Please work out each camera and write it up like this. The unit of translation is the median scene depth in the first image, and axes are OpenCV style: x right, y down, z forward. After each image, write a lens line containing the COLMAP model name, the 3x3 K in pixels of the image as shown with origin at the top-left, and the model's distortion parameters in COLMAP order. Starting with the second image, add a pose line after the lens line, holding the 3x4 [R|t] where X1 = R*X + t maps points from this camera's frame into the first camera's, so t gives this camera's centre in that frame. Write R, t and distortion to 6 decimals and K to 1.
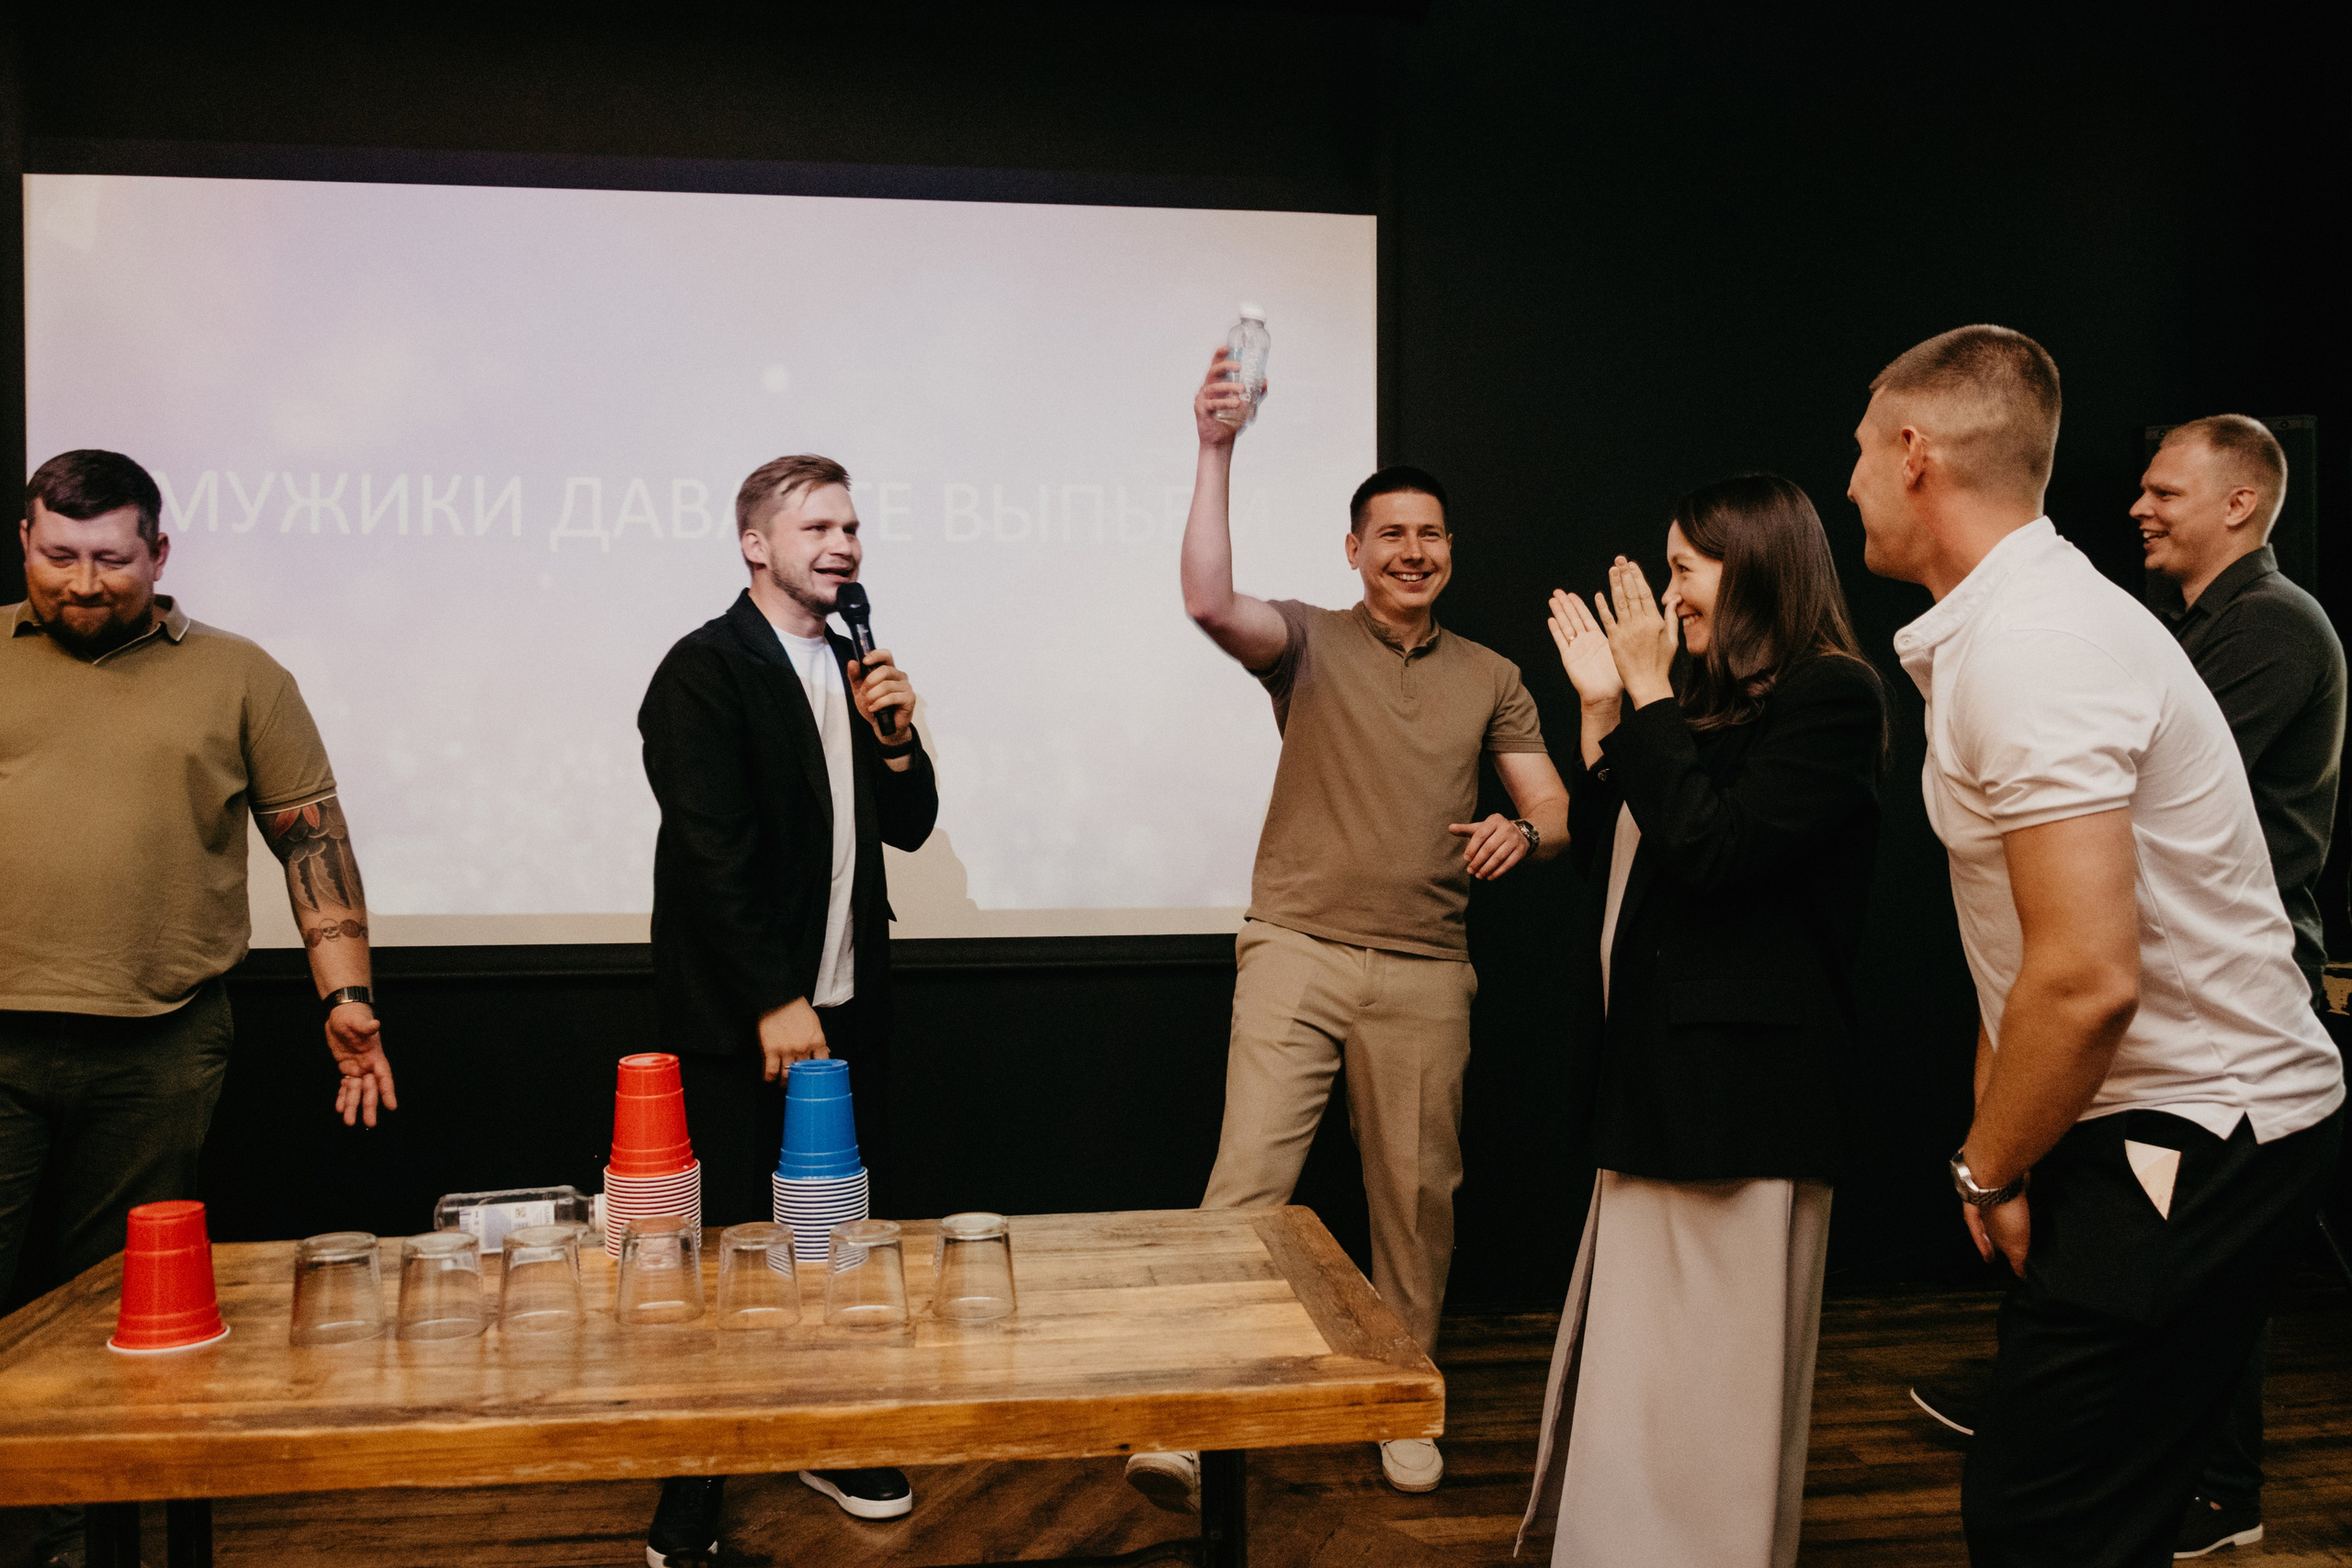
lens RADIAL K [[1924.9, 0, 1183.4], [0, 1924.9, 800.3], [0, 0, 1]] dist [-0.008098, -0.008568]
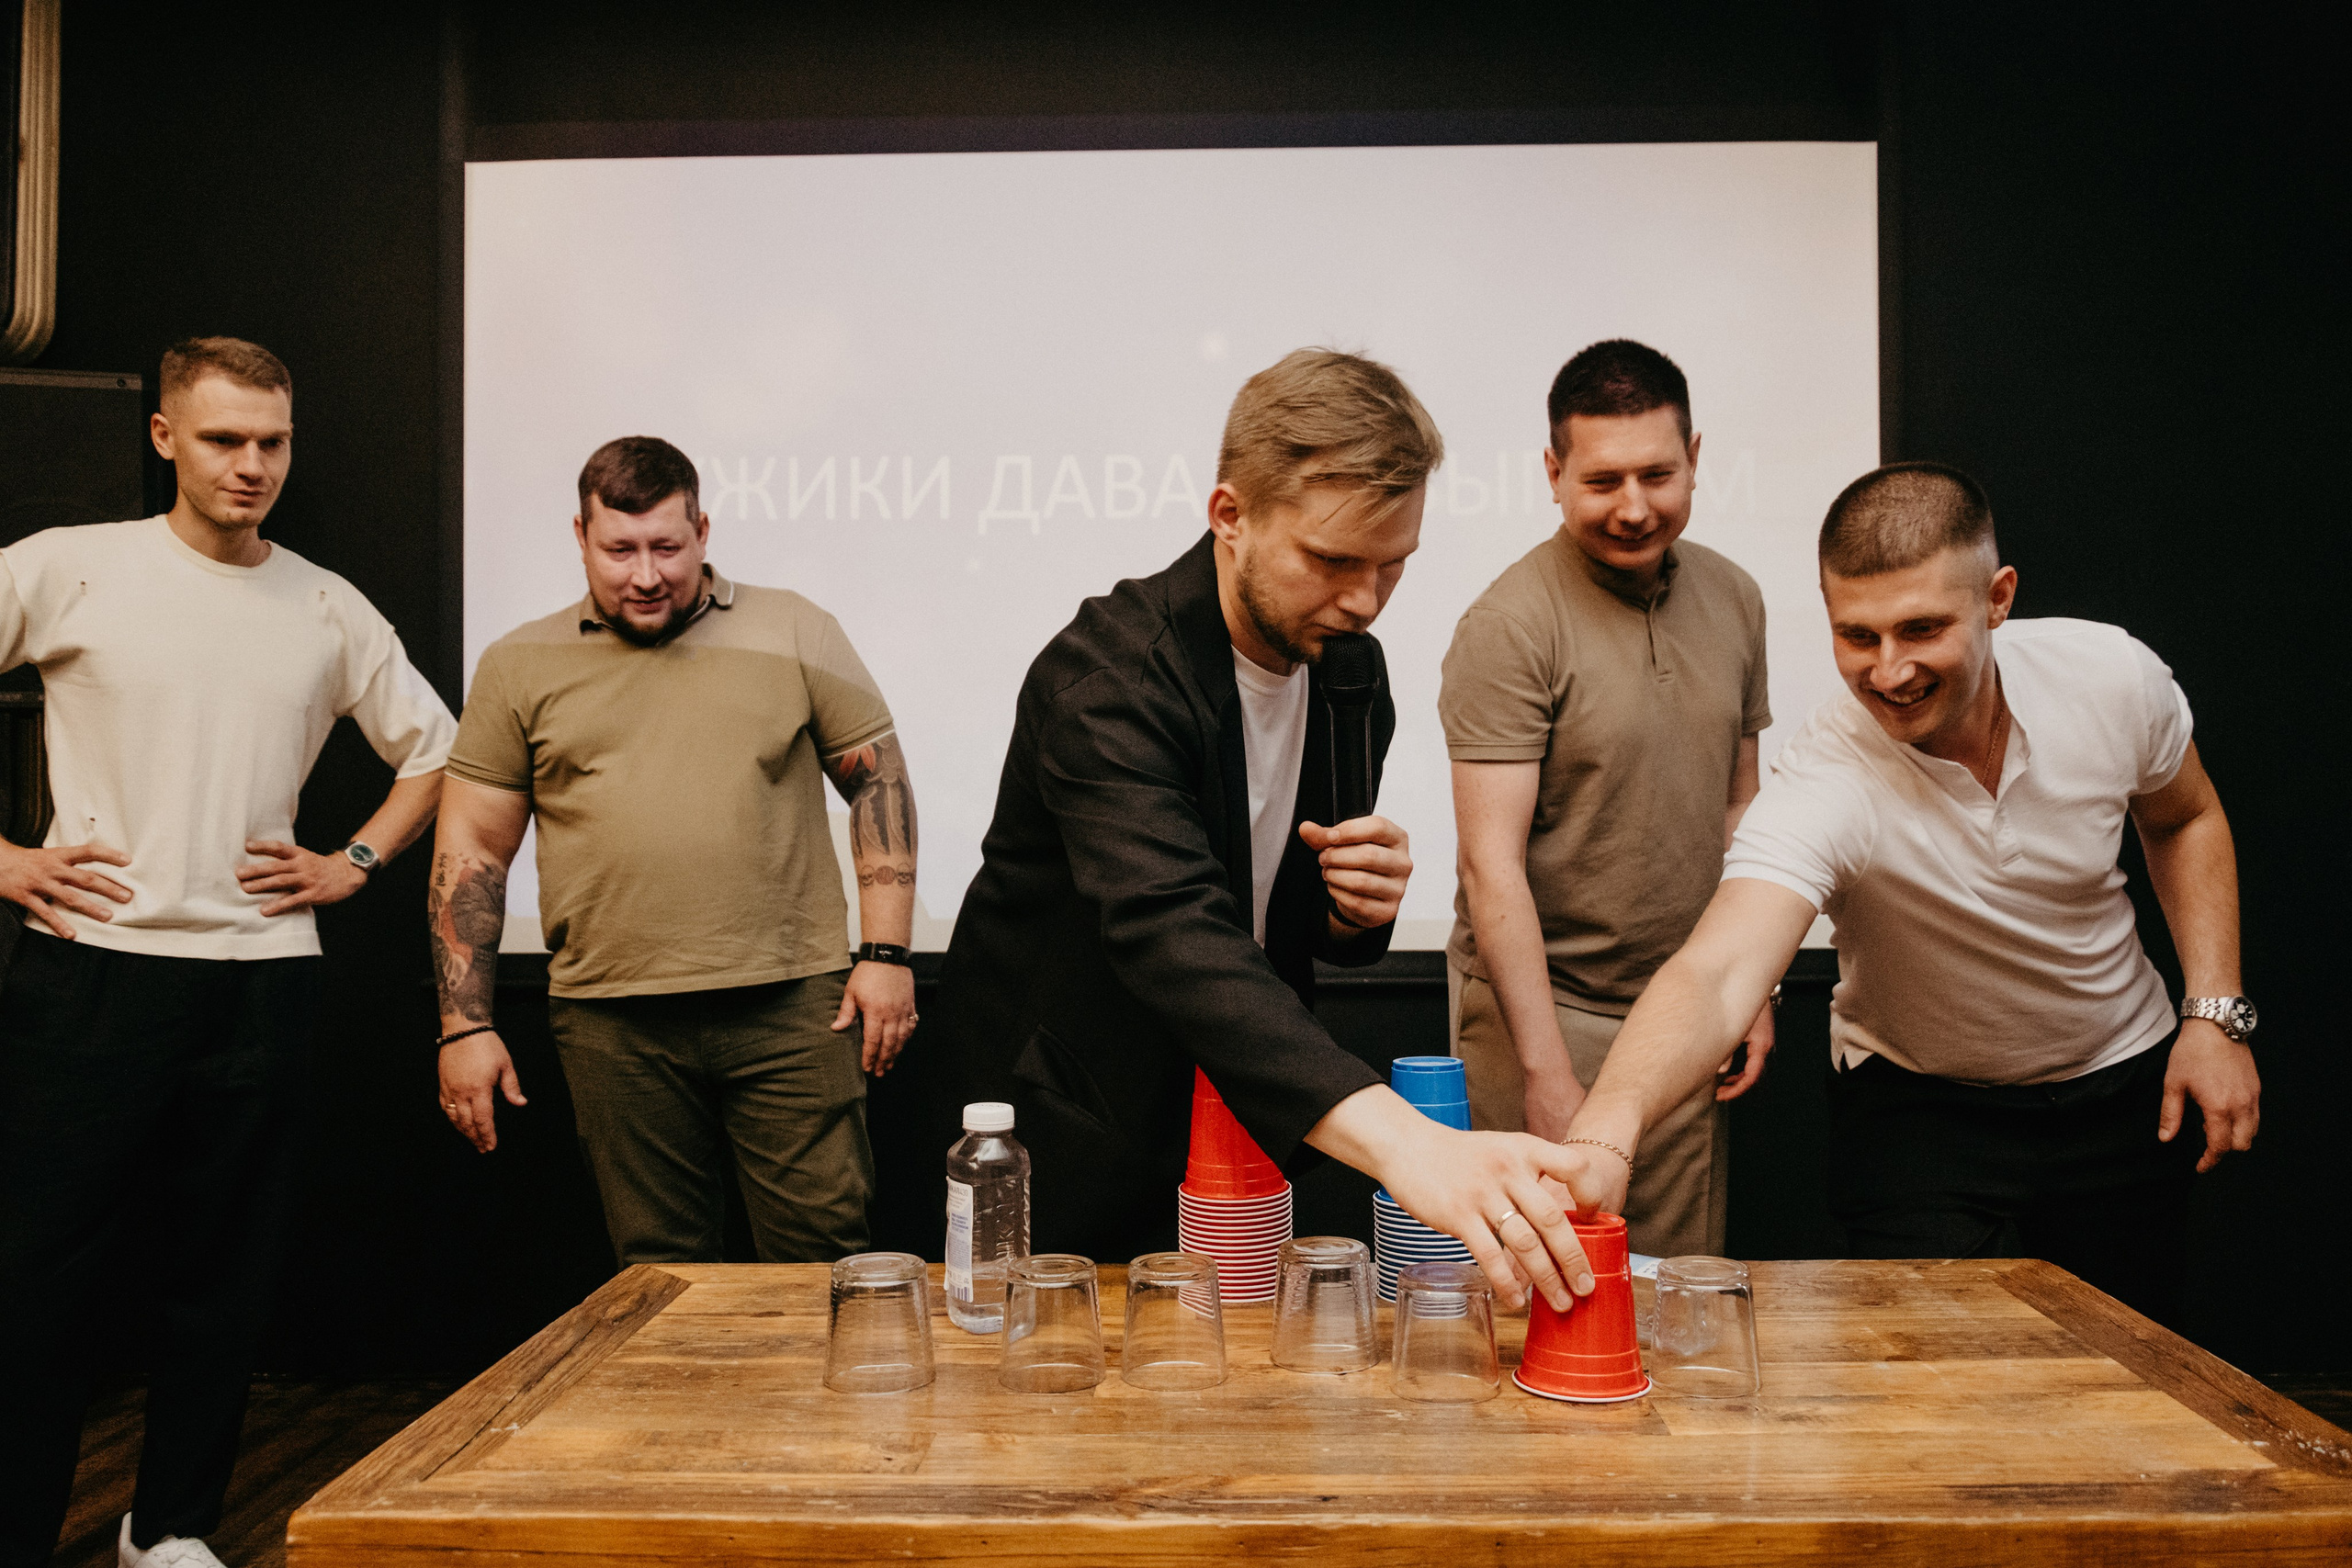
lens RADIAL K [[1899.6, 0, 1184.8], [0, 1899.6, 784.8], [0, 0, 1]] dist [-0.005321, -0.034237]
pose [[0.988495, -0.004057, -0.151200, -0.226000], [-0.000611, 0.999525, -0.030813, 0.056955], [0.151253, 0.030551, 0.988023, 0.245828]]
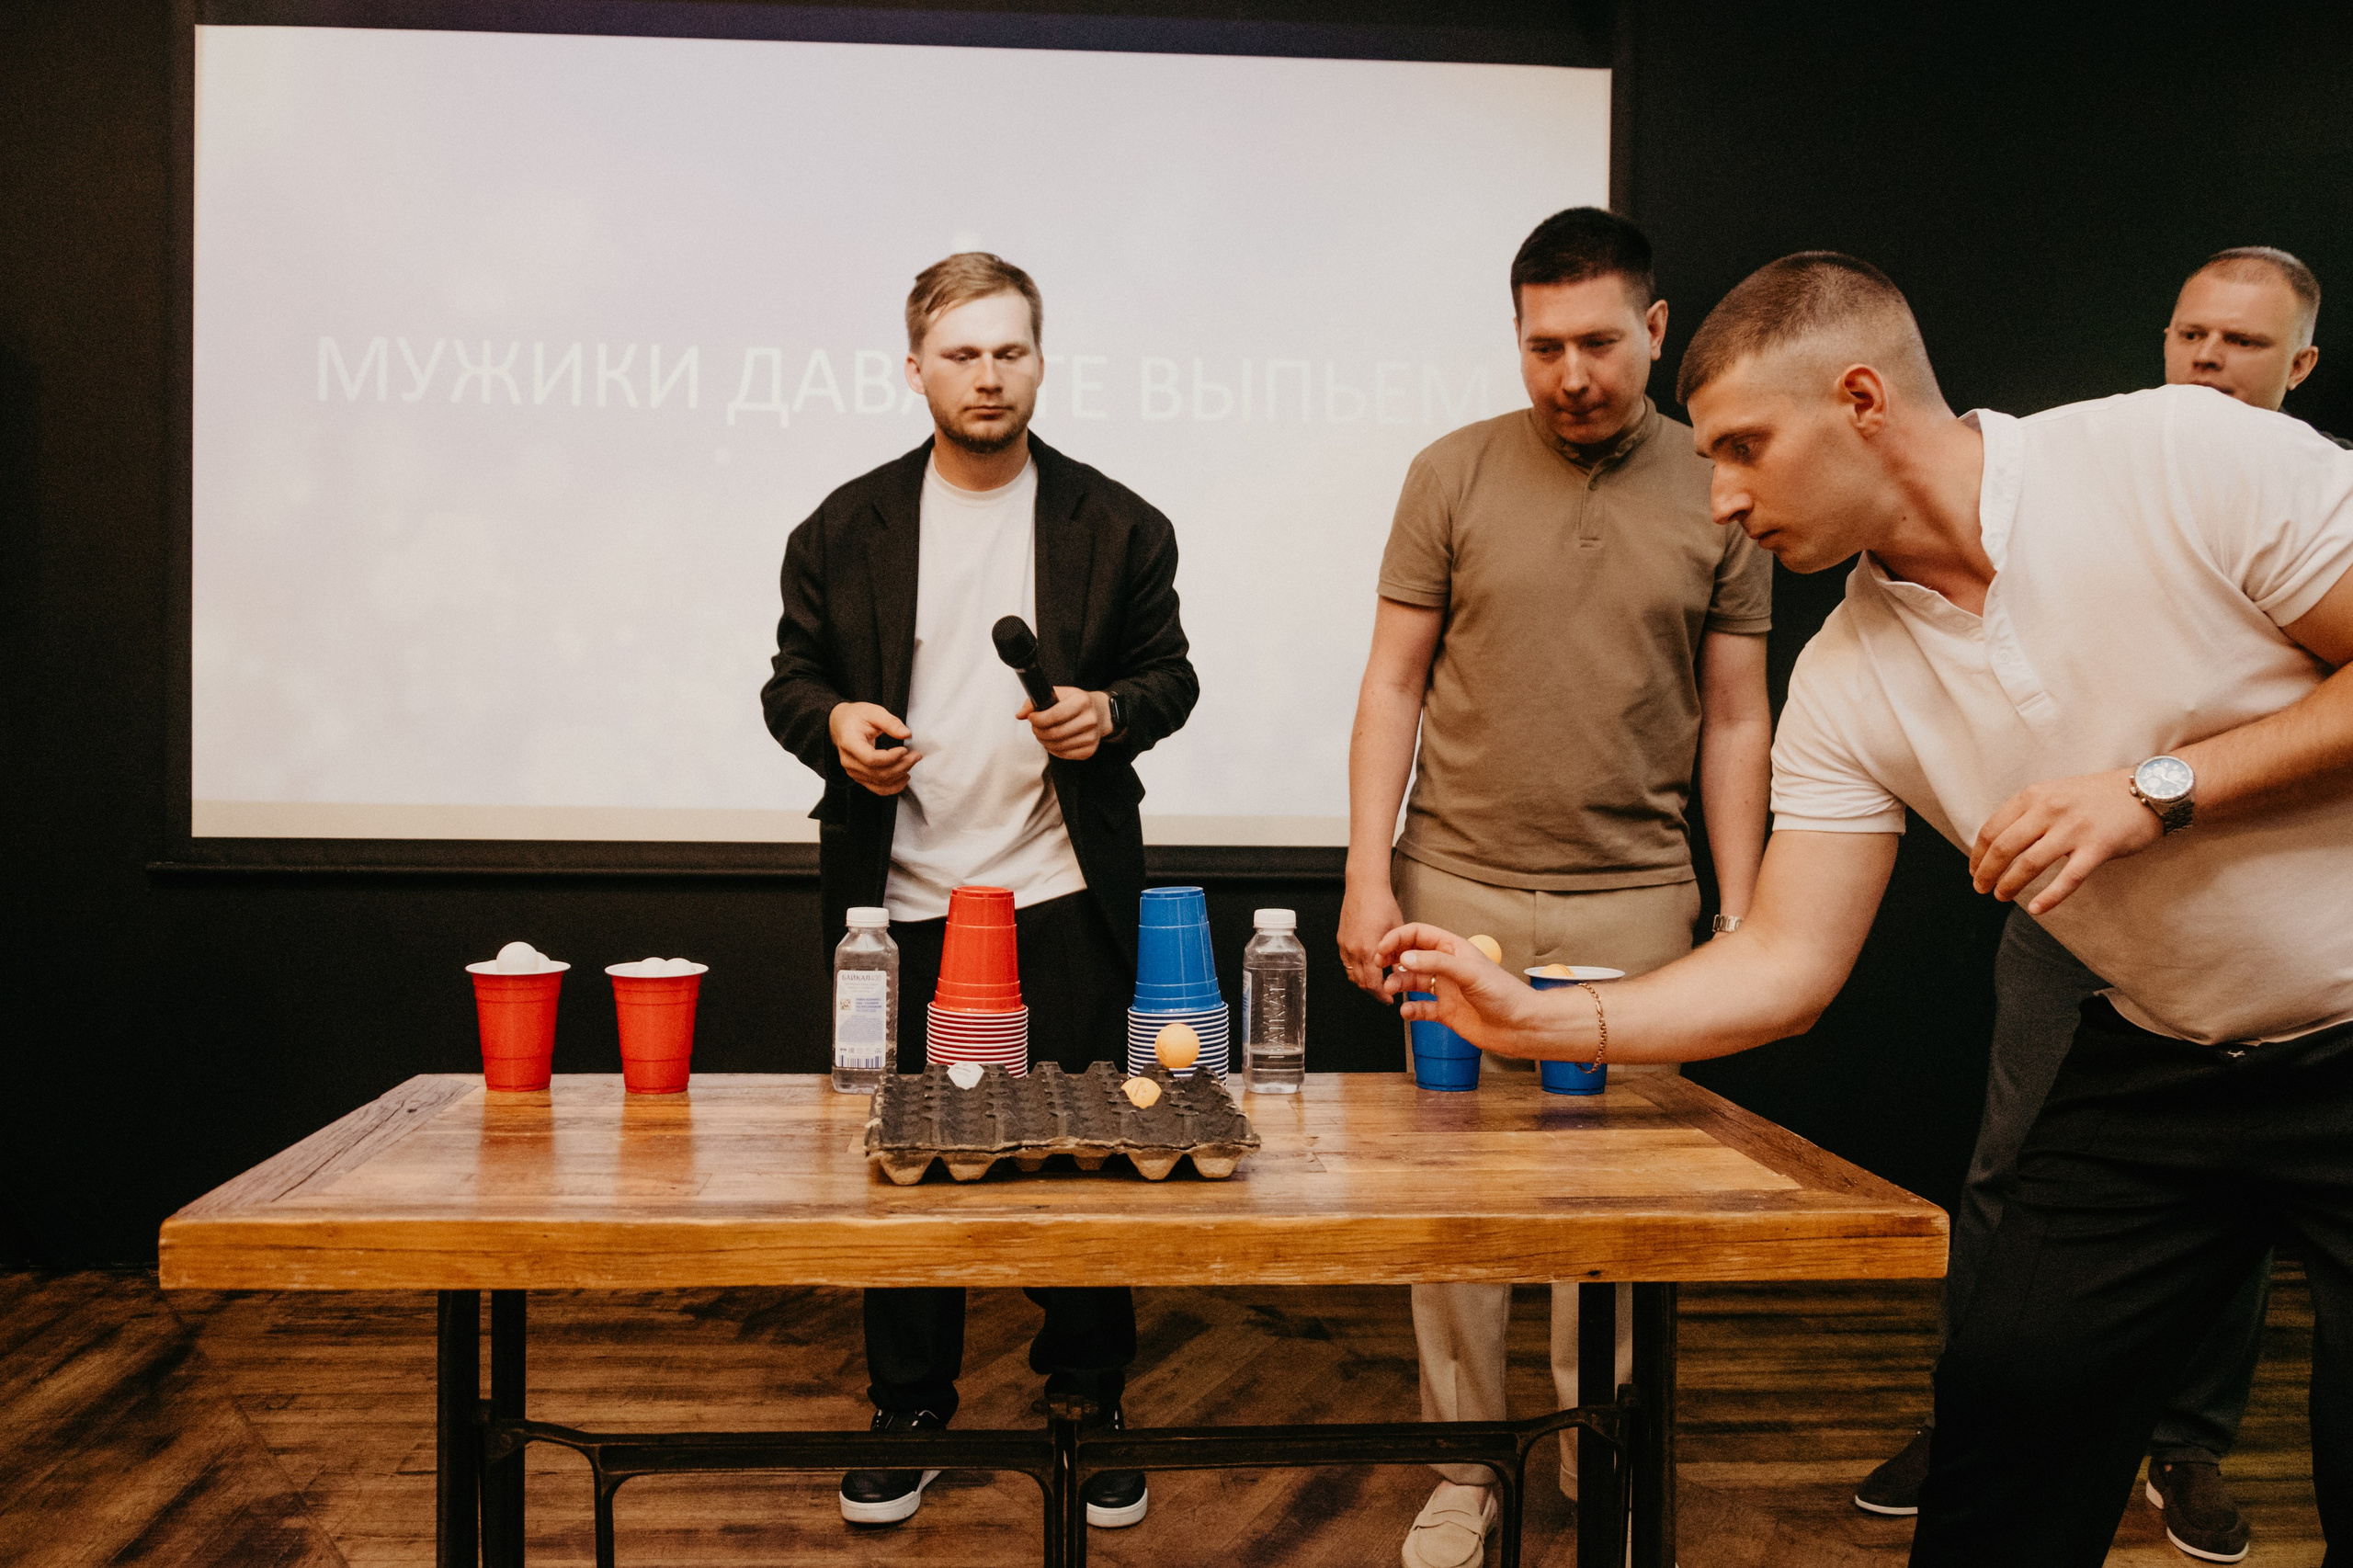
lens RADIAL K [[2032.3, 0, 1109.2], [0, 2032.3, 782.8], [0, 0, 1]] dist [-0.009022, -0.006887]
pose [[0.997909, 0.016615, -0.062460, -0.195604], [-0.016539, 0.999862, 0.001720, 0.105750], [0.062480, -0.000683, 0.998046, 0.037820]]
